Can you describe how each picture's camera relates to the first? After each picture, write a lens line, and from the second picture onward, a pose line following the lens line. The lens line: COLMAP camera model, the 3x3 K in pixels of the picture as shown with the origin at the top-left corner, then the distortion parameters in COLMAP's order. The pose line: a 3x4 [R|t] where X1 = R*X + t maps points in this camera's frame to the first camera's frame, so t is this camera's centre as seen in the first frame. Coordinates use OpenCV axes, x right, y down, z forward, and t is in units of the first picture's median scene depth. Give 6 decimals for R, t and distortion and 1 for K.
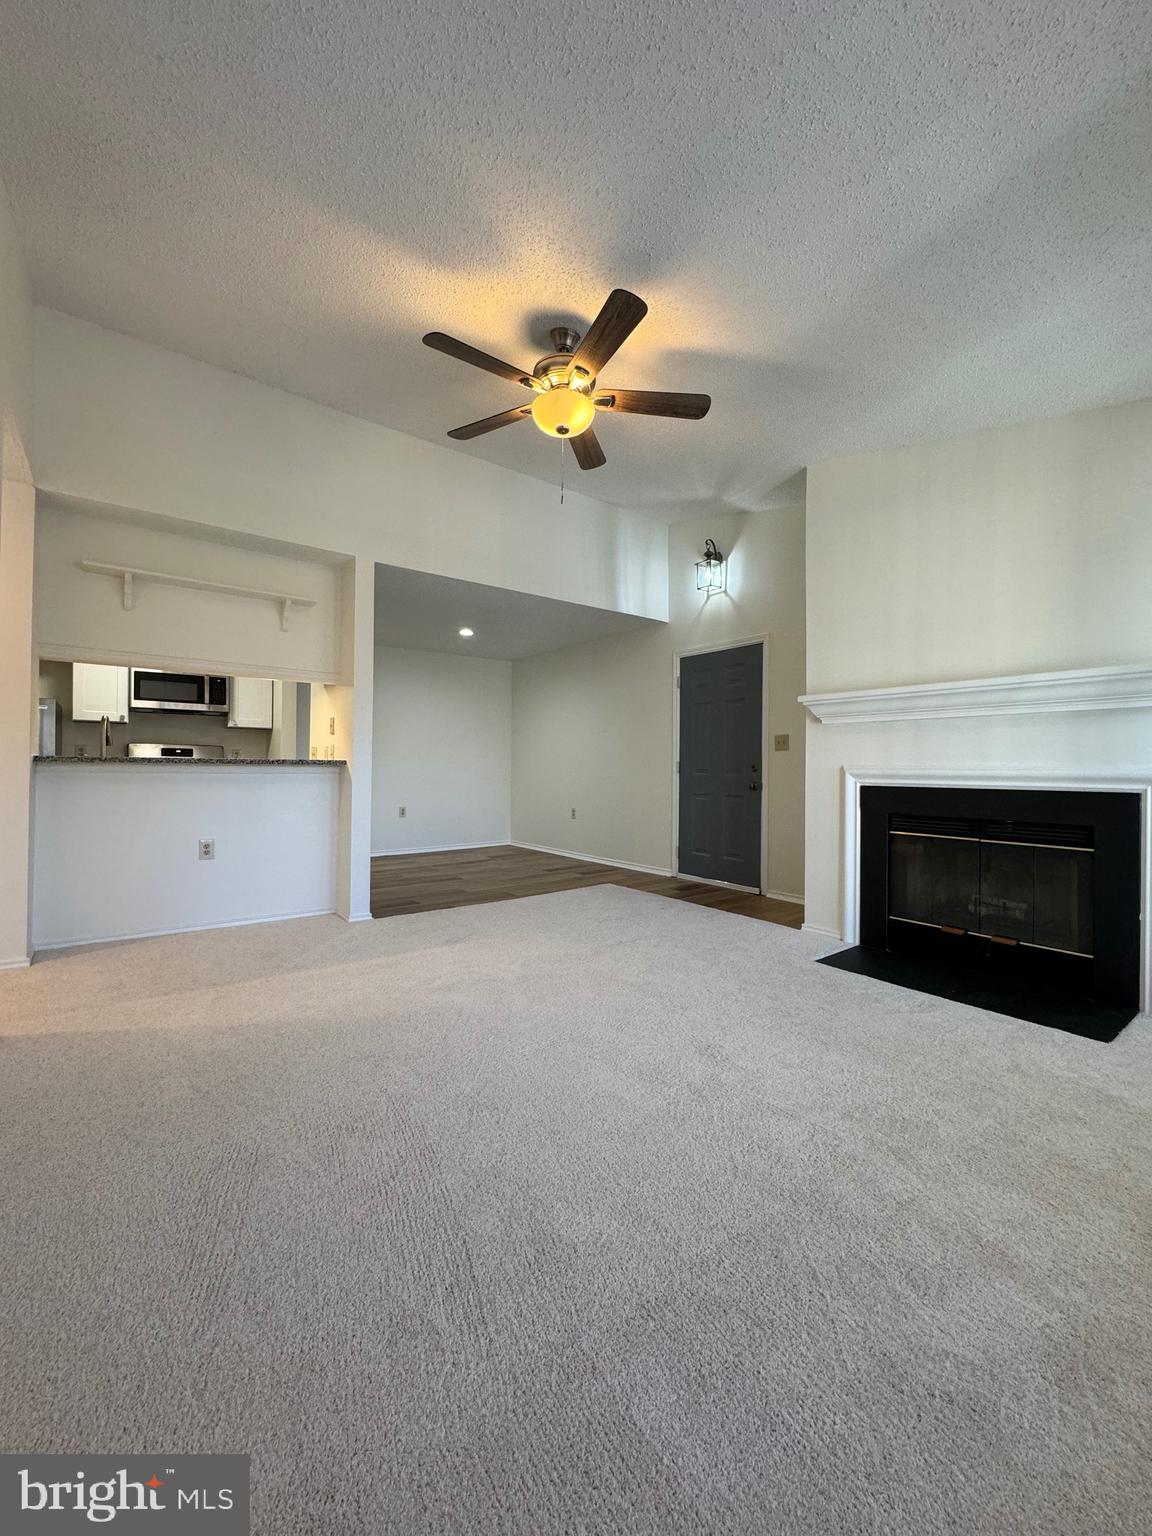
lens RADIAL K [[613.2, 0, 574.5], [0, 613.2, 764.1], [0, 0, 1]] dist [0.000412, -0.000014]
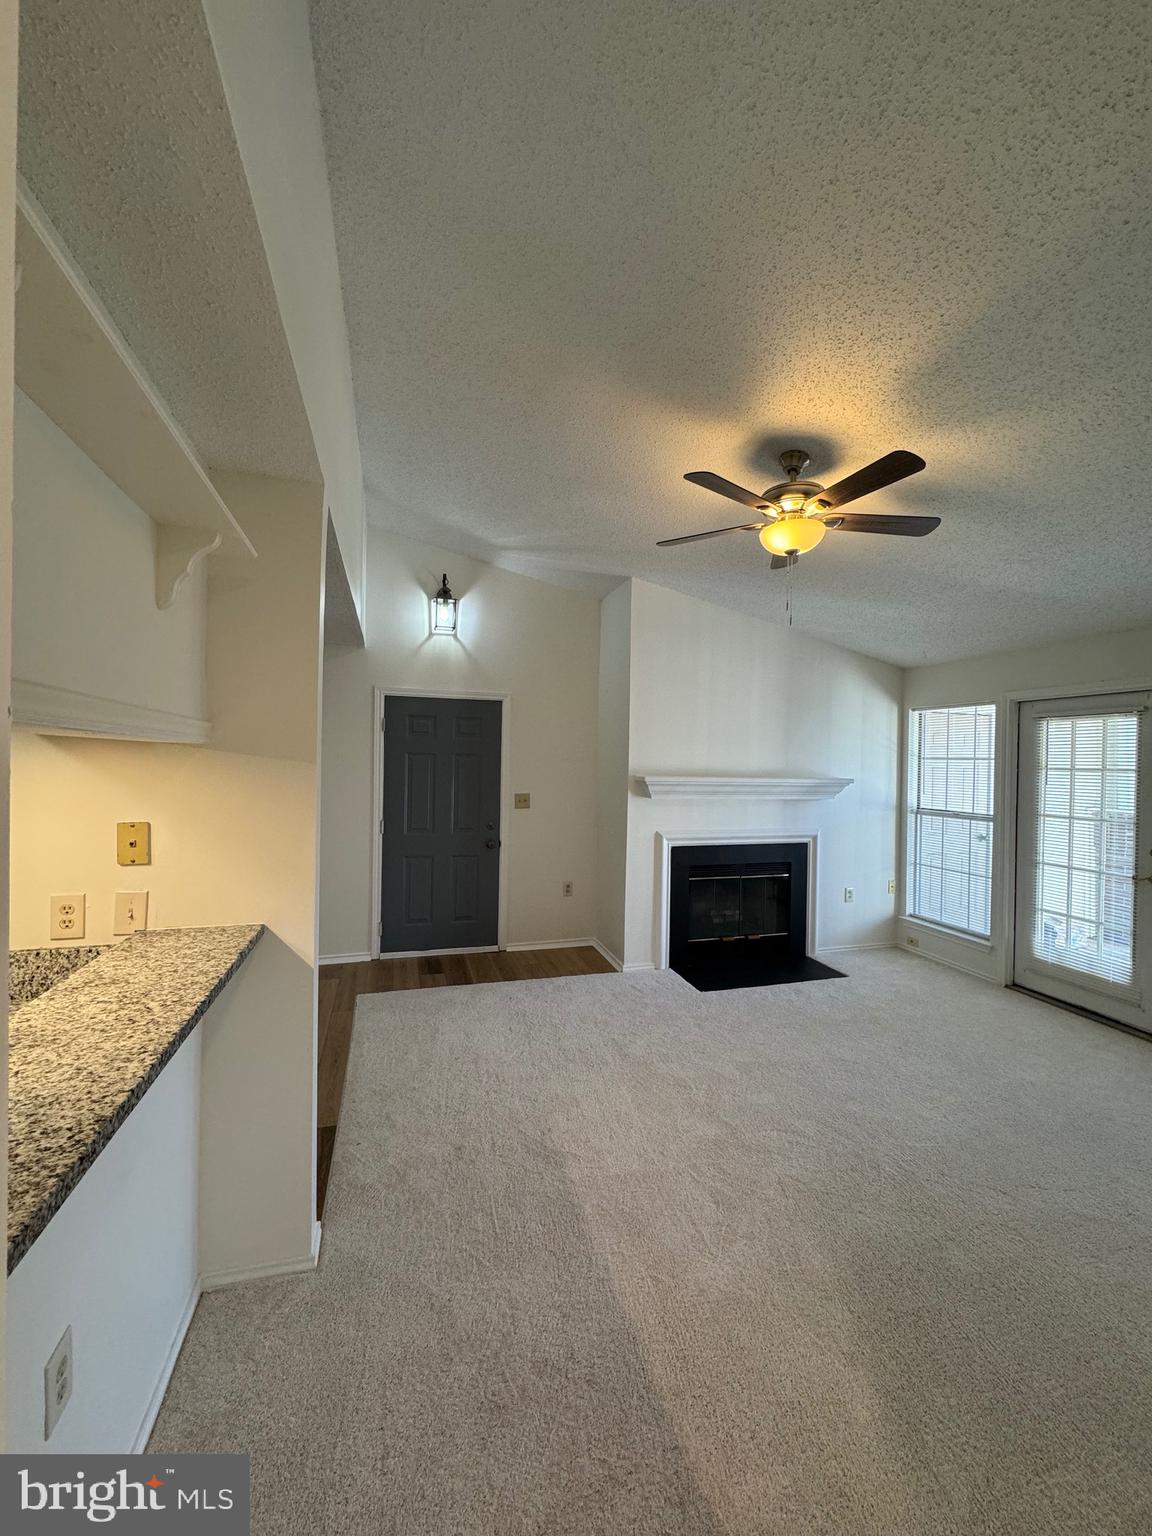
lens RADIAL K [[613.2, 0, 574.5], [0, 613.2, 764.1], [0, 0, 1]] dist [0.000412, -0.000014]
pose [[0.335245, -0.006570, 0.942108, -0.601367], [-0.020935, 0.999677, 0.014421, -0.112135], [-0.941898, -0.024557, 0.335000, 0.547934]]
